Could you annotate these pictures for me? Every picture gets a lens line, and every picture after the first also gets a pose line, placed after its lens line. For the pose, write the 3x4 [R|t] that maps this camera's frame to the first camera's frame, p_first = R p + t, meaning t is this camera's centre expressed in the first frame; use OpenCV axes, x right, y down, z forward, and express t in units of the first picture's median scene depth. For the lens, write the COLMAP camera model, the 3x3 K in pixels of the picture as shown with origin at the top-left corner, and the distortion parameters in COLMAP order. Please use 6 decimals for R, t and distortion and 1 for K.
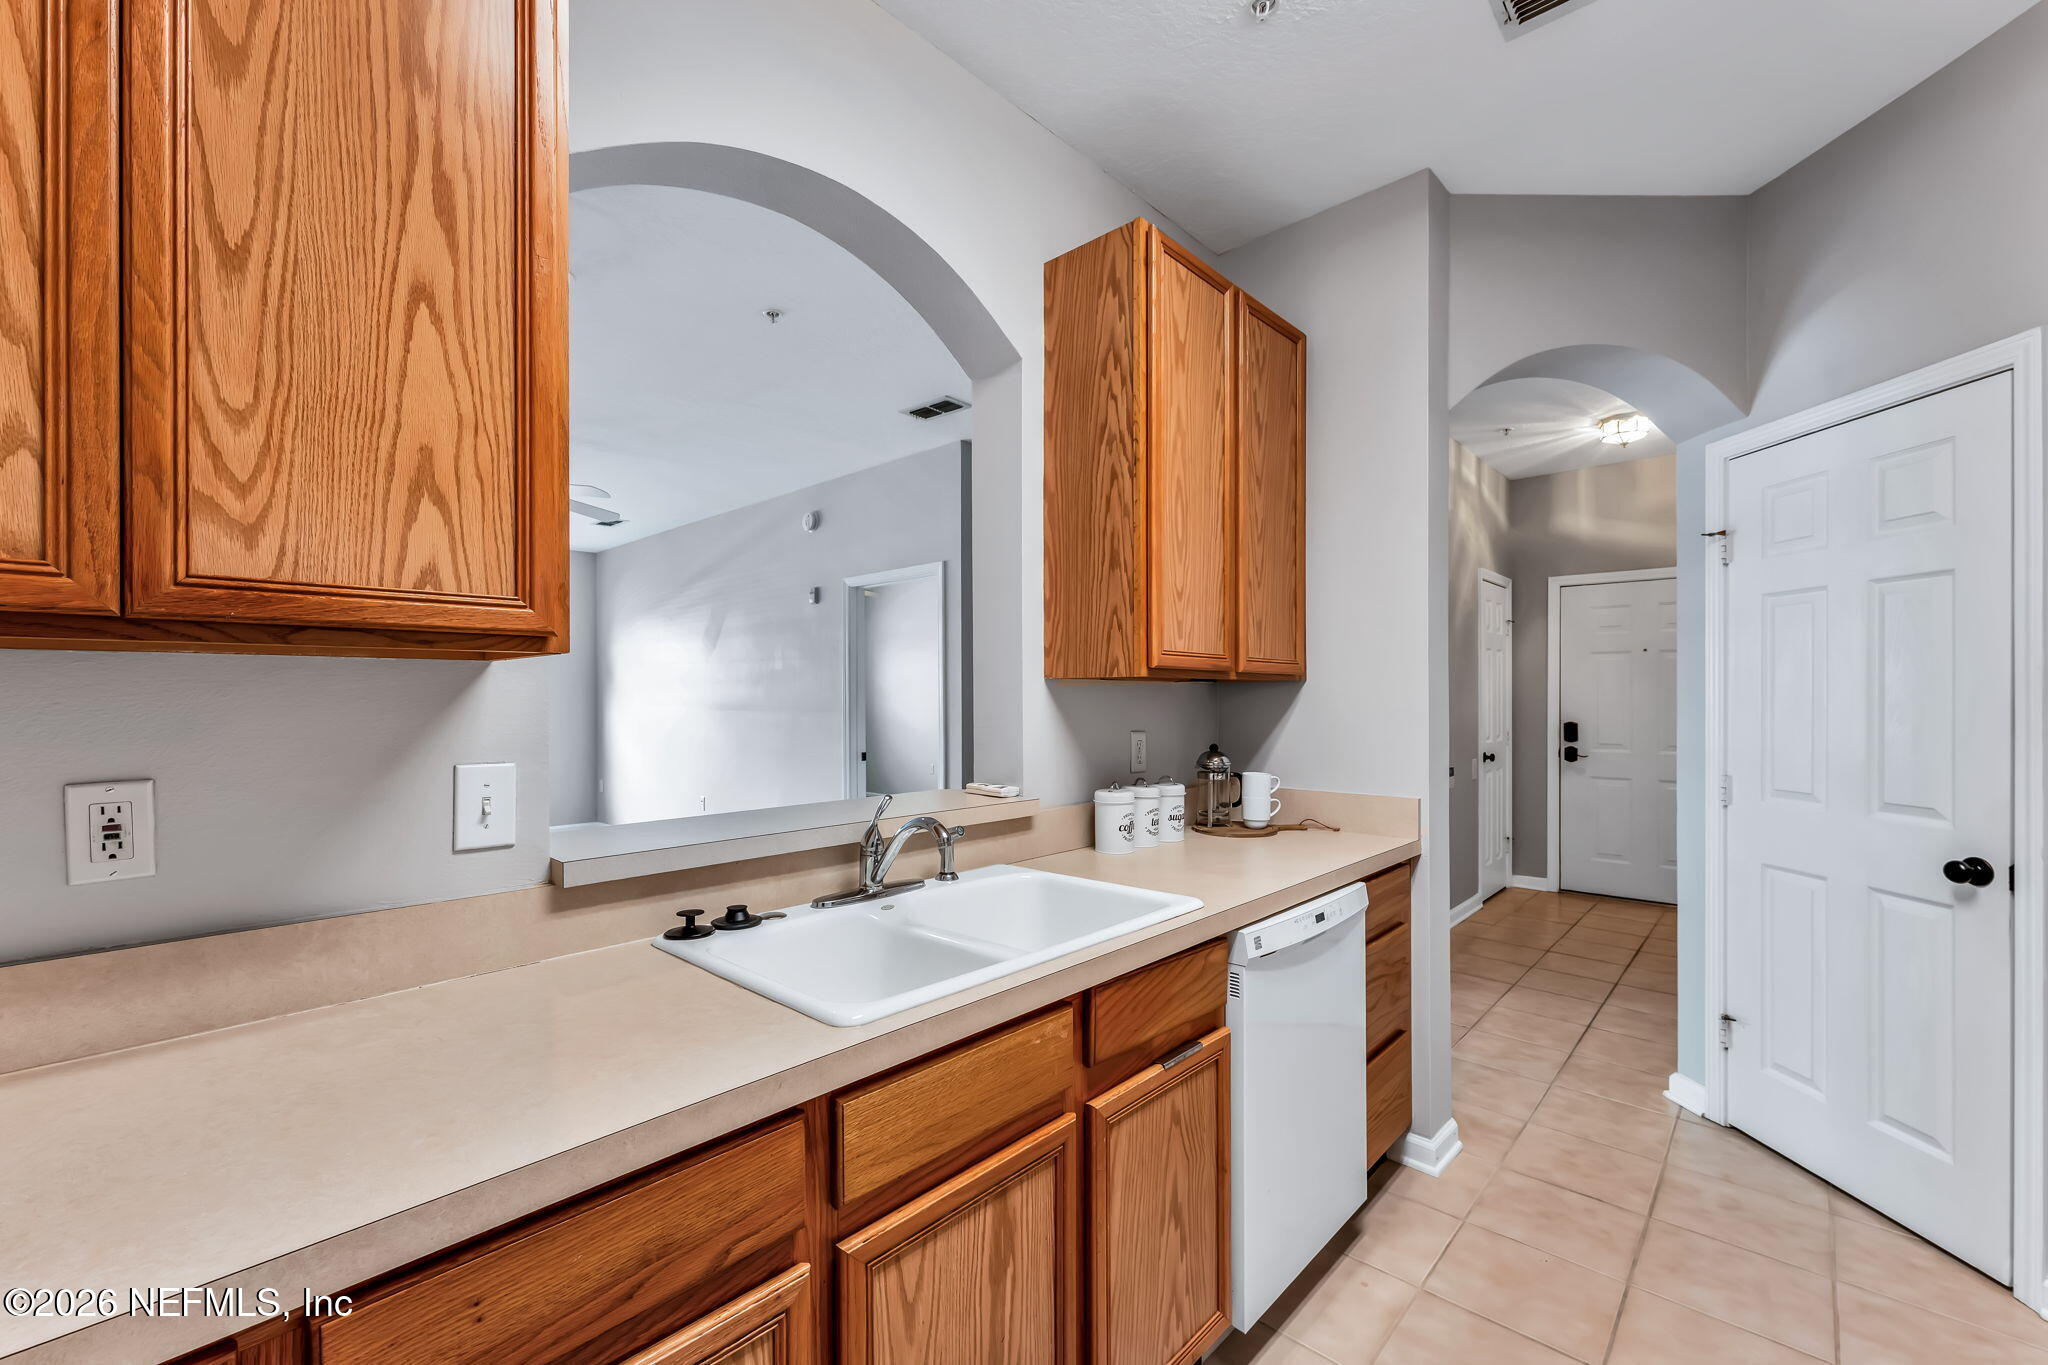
lens RADIAL K [[837.0, 0, 1027.3], [0, 837.0, 695.6], [0, 0, 1]] dist [-0.000714, -0.000070]
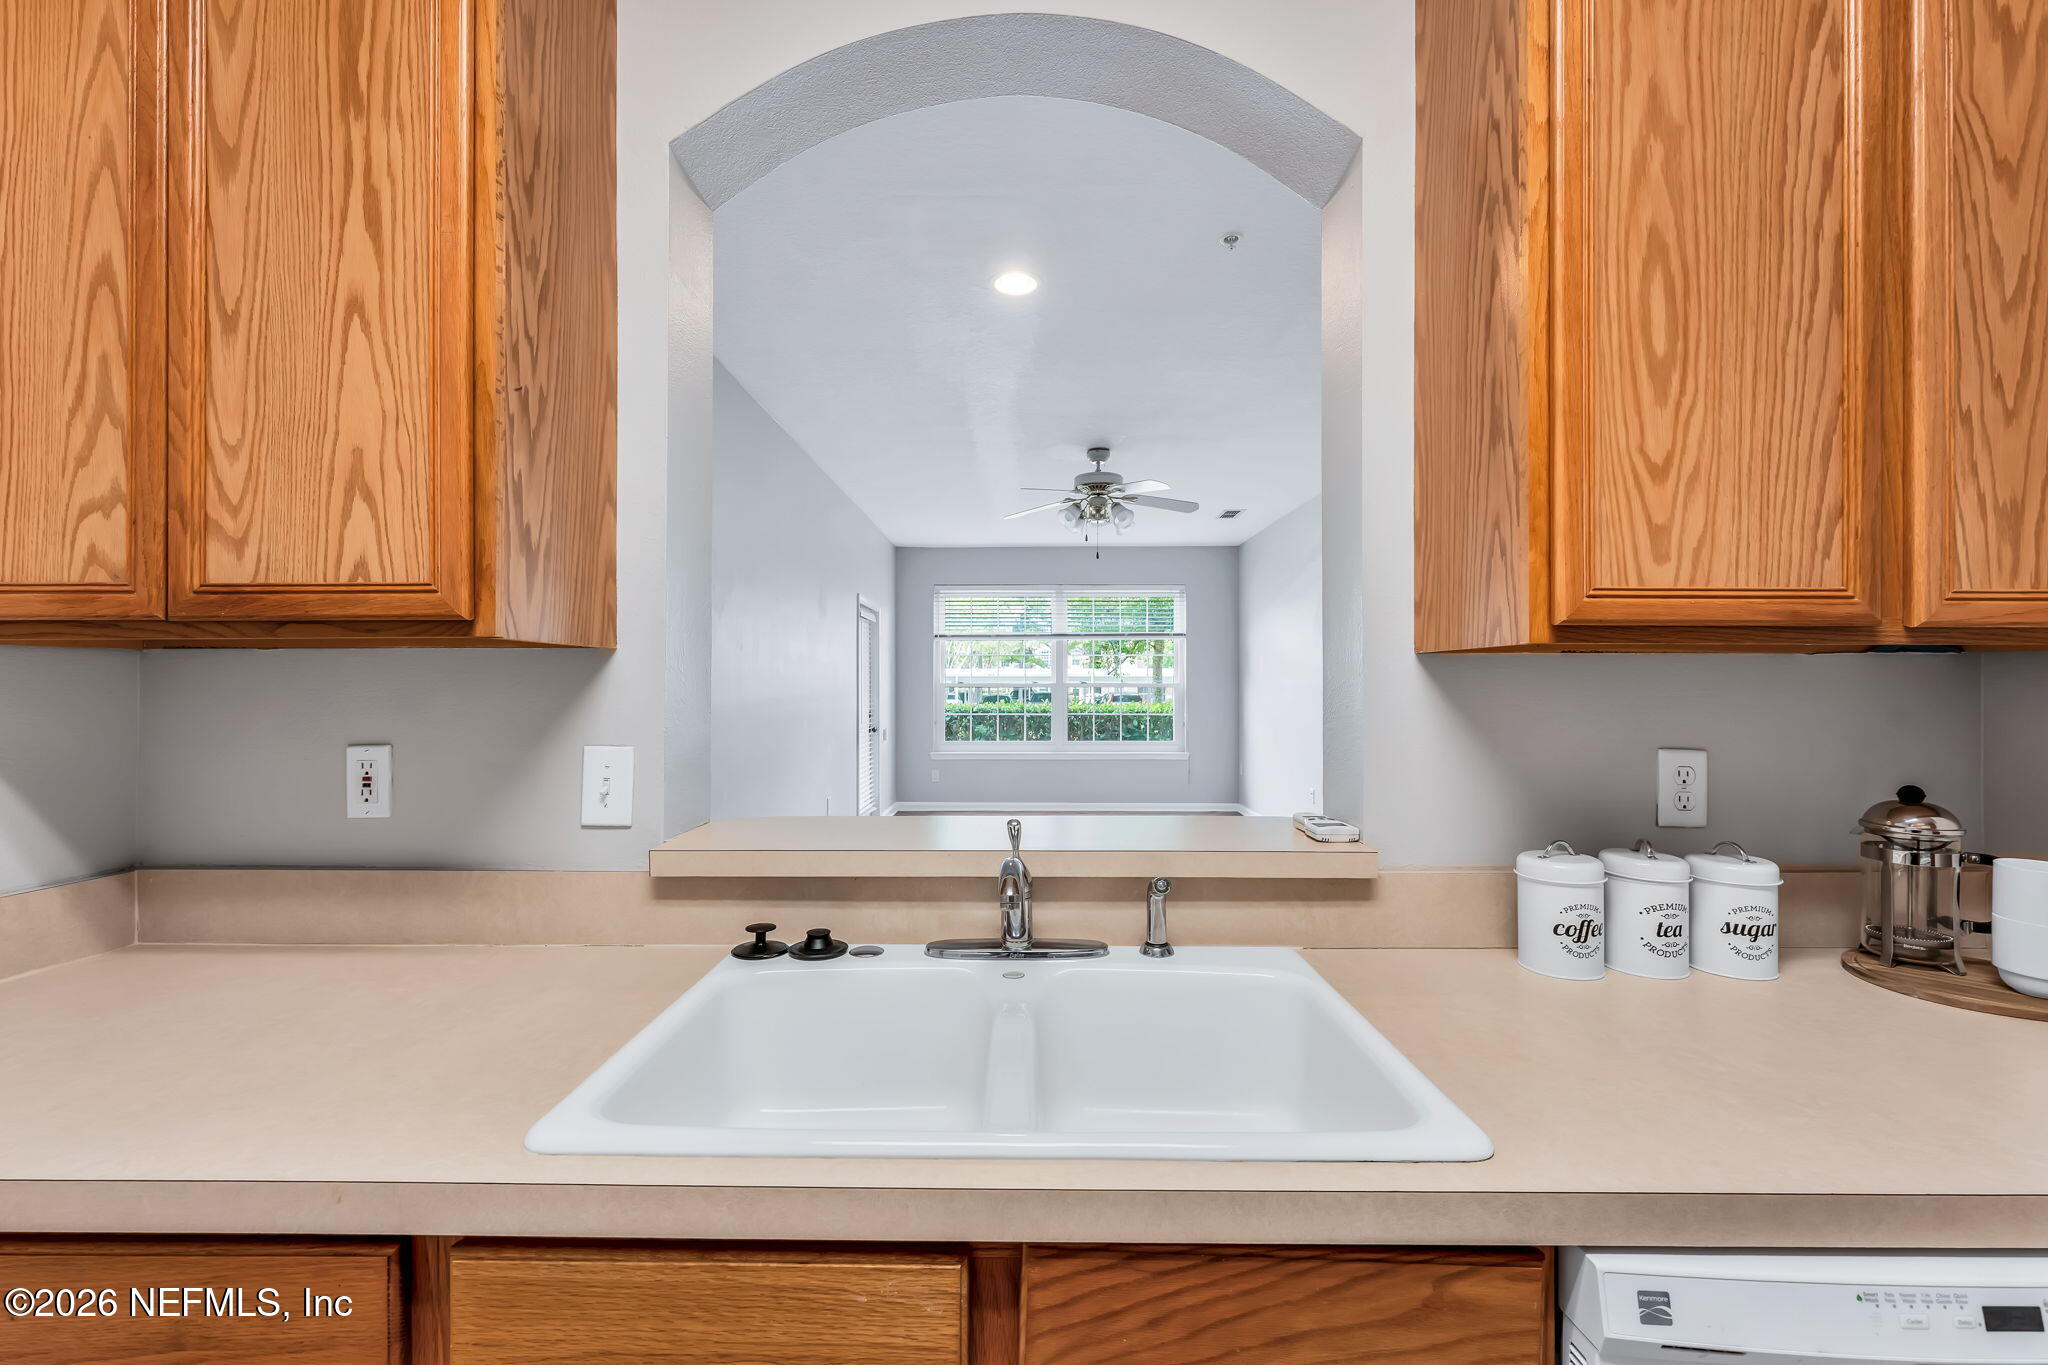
lens RADIAL K [[834.9, 0, 1024.0], [0, 834.9, 682.5], [0, 0, 1]] dist [-0.001104, -0.000088]
pose [[0.674678, 0.000515, -0.738112, 0.487390], [-0.000365, 1.000000, 0.000364, 0.001114], [0.738112, 0.000024, 0.674678, 0.689313]]
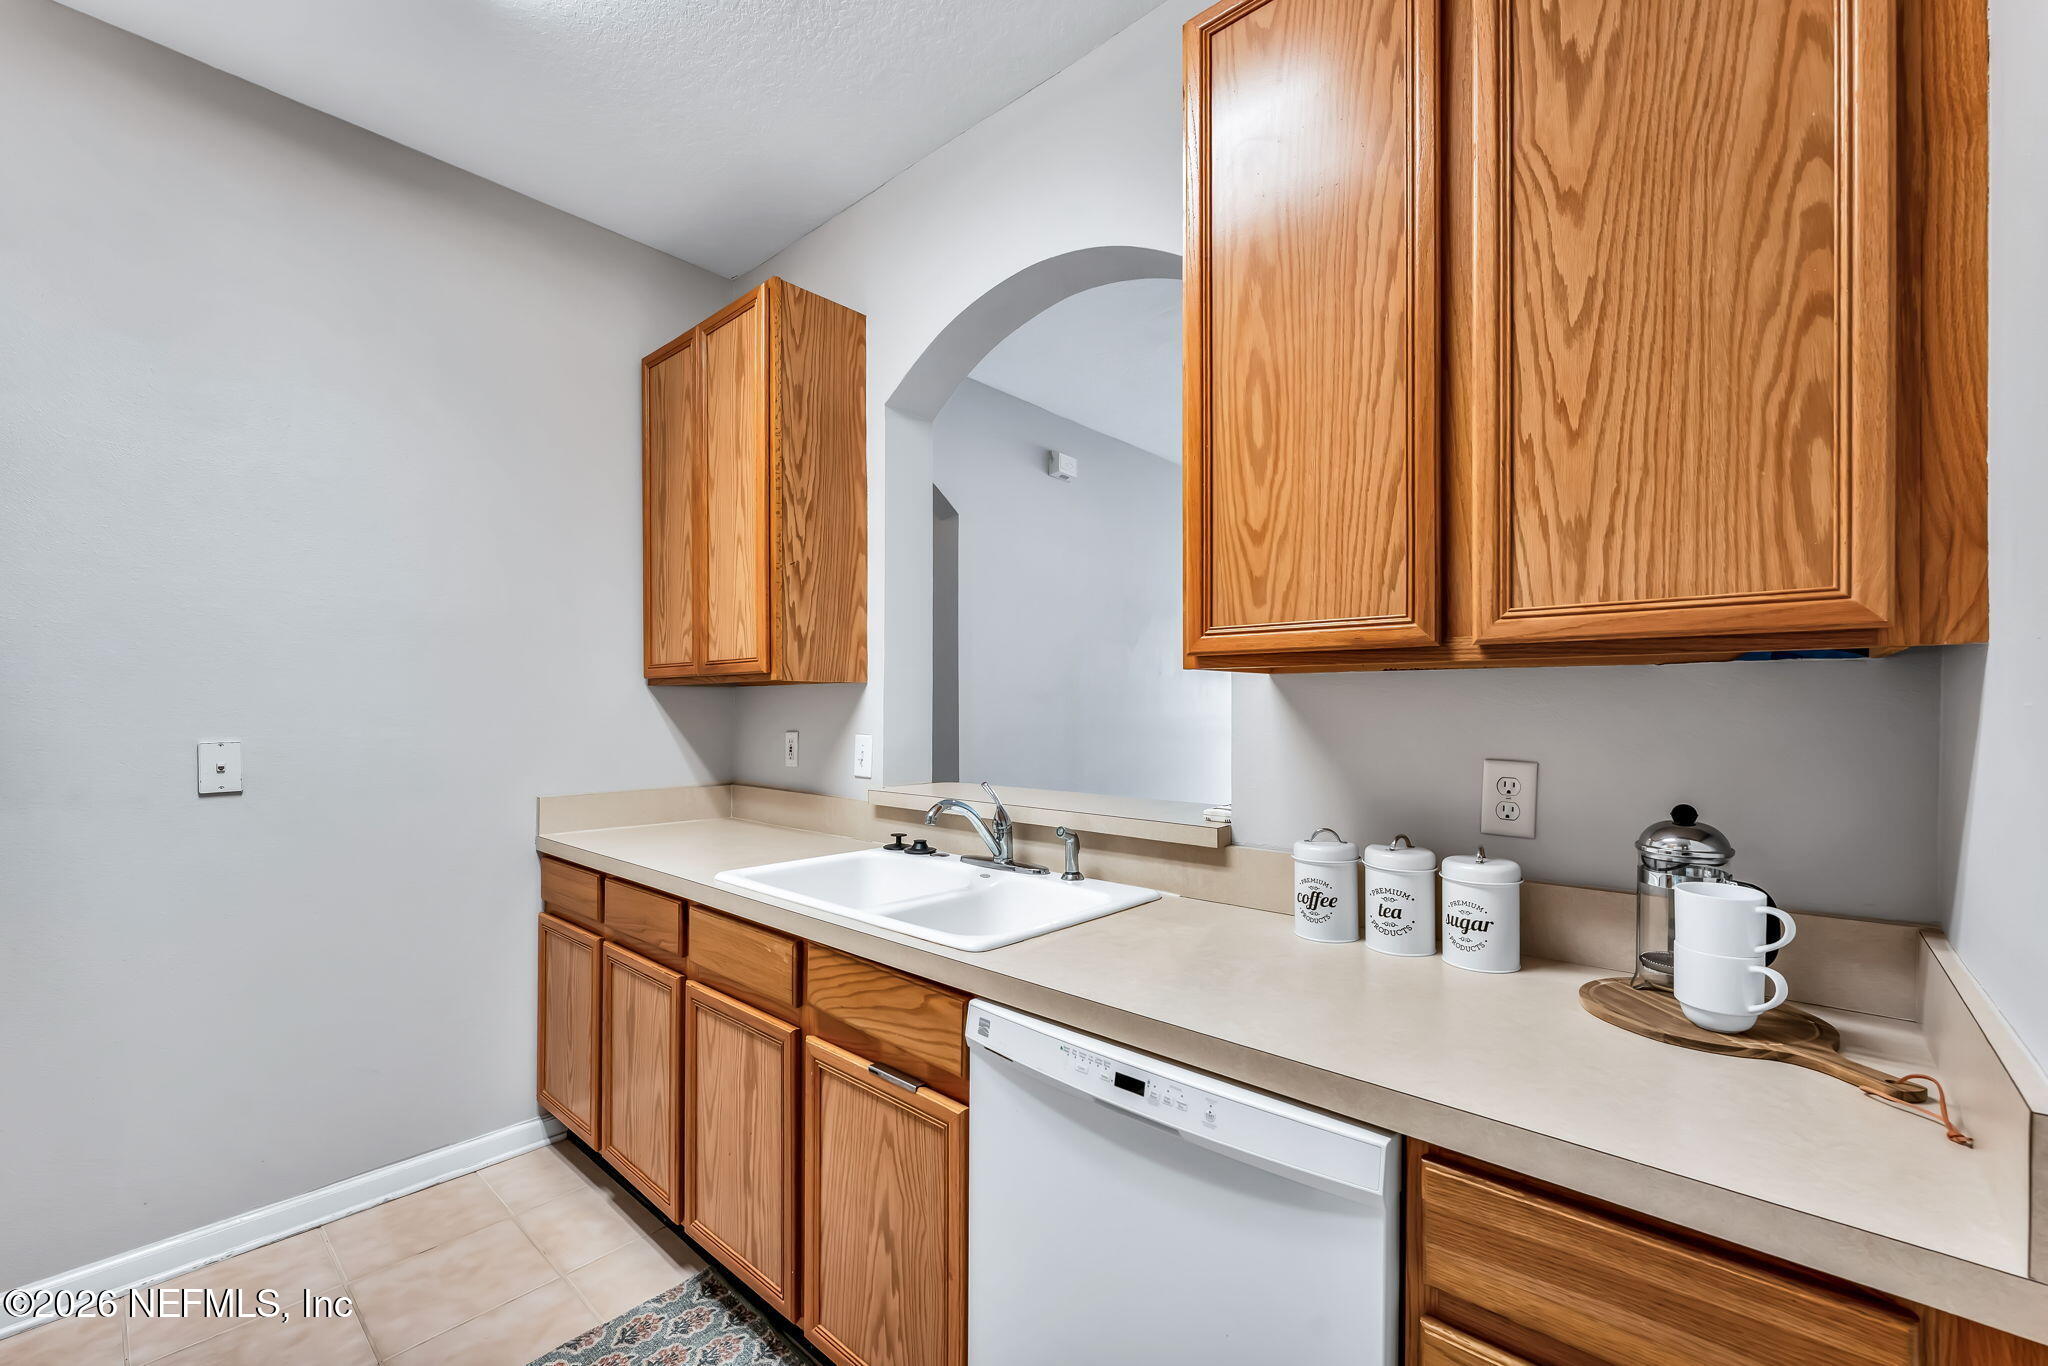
lens RADIAL K [[844.5, 0, 1019.5], [0, 844.5, 708.4], [0, 0, 1]] dist [-0.001110, -0.000388]
pose [[0.010711, 0.005356, -0.999928, 1.372881], [0.002191, 0.999983, 0.005380, 0.009516], [0.999940, -0.002248, 0.010699, 1.368916]]
